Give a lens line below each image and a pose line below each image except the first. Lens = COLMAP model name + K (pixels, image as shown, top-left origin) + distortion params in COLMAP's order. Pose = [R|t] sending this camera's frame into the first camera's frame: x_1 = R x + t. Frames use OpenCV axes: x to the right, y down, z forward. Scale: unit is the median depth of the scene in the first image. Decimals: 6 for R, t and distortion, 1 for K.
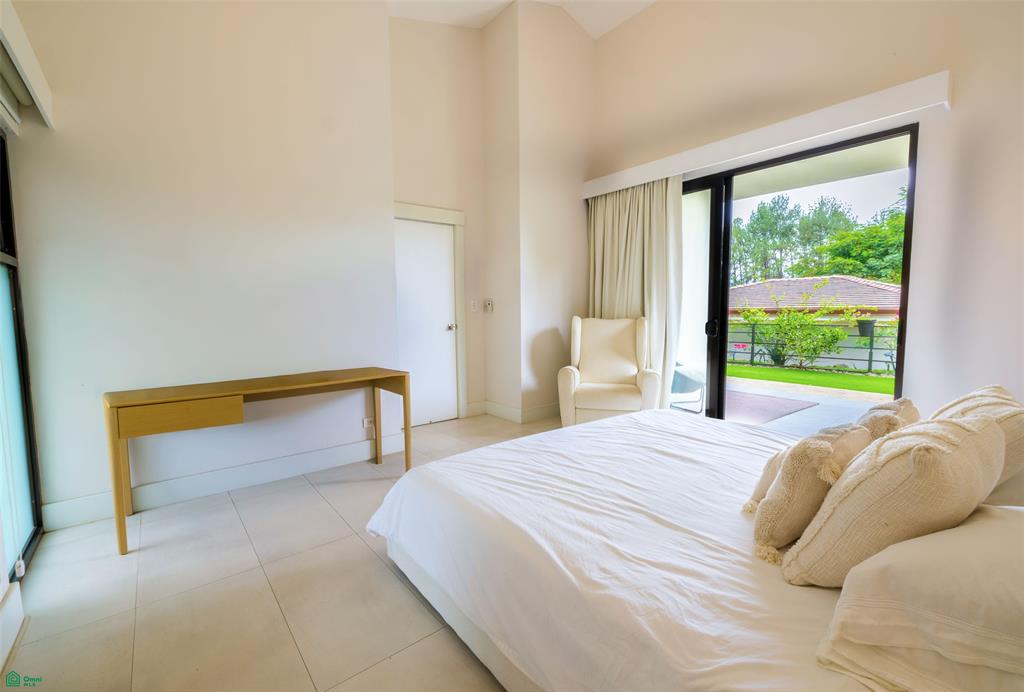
lens RADIAL K [[444.9, 0, 512.0], [0, 444.9, 346.0], [0, 0, 1]] dist [-0.001587, -0.000170]
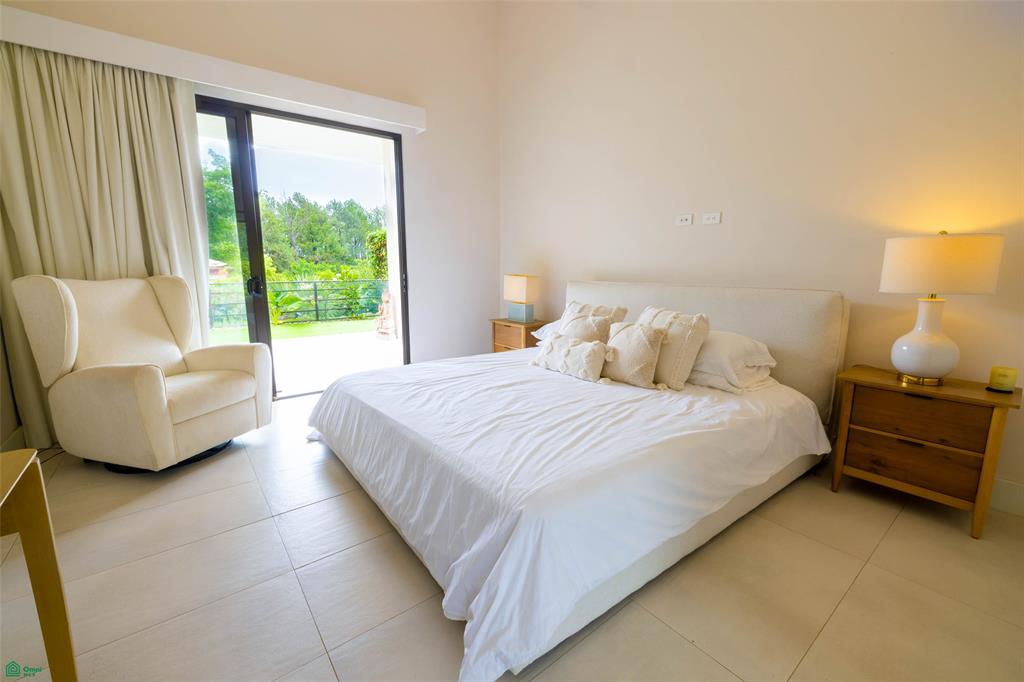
lens RADIAL K [[420.6, 0, 512.0], [0, 420.6, 341.0], [0, 0, 1]] dist [0.000048, 0.000066]
pose [[0.015547, -0.164793, 0.986206, -0.820331], [0.079575, 0.983400, 0.163069, -0.065813], [-0.996708, 0.075942, 0.028402, 1.028473]]
